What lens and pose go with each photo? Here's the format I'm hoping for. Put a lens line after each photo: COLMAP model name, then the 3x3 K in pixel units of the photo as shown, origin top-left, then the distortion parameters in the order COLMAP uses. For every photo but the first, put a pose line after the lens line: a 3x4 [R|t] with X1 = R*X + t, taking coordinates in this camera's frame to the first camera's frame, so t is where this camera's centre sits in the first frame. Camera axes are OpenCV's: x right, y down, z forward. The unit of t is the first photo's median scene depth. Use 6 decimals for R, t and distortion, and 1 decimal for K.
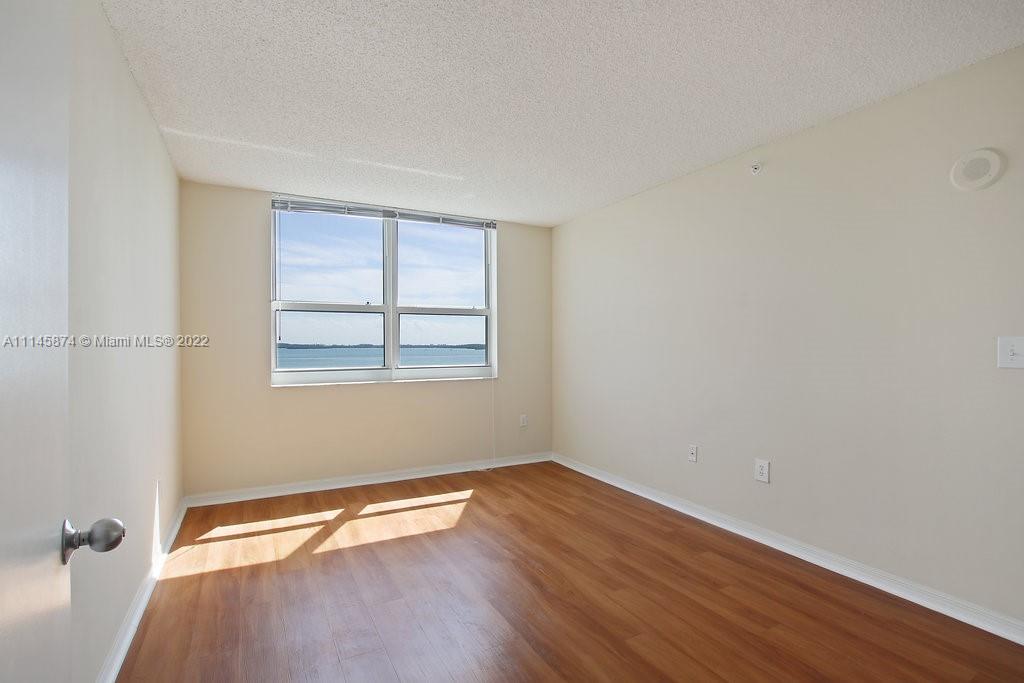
lens RADIAL K [[481.5, 0, 506.7], [0, 481.5, 346.2], [0, 0, 1]] dist [-0.021057, -0.004690]
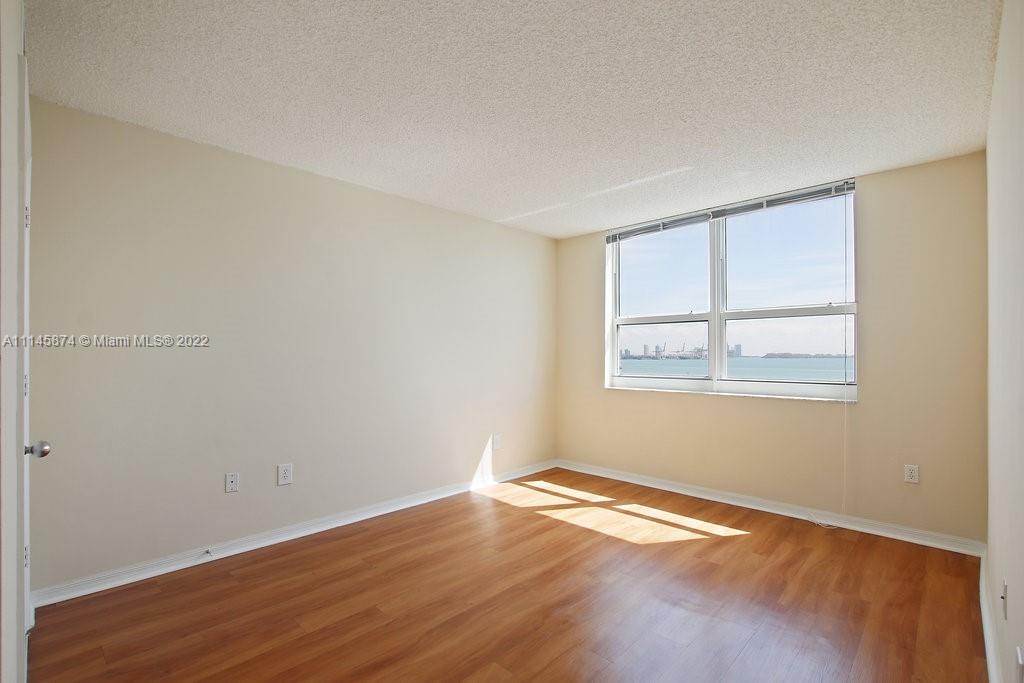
lens RADIAL K [[481.5, 0, 506.7], [0, 481.5, 346.2], [0, 0, 1]] dist [-0.021057, -0.004690]
pose [[0.289061, -0.013365, -0.957217, 0.626992], [-0.006923, 0.999847, -0.016051, 0.000059], [0.957286, 0.011266, 0.288924, 0.400103]]
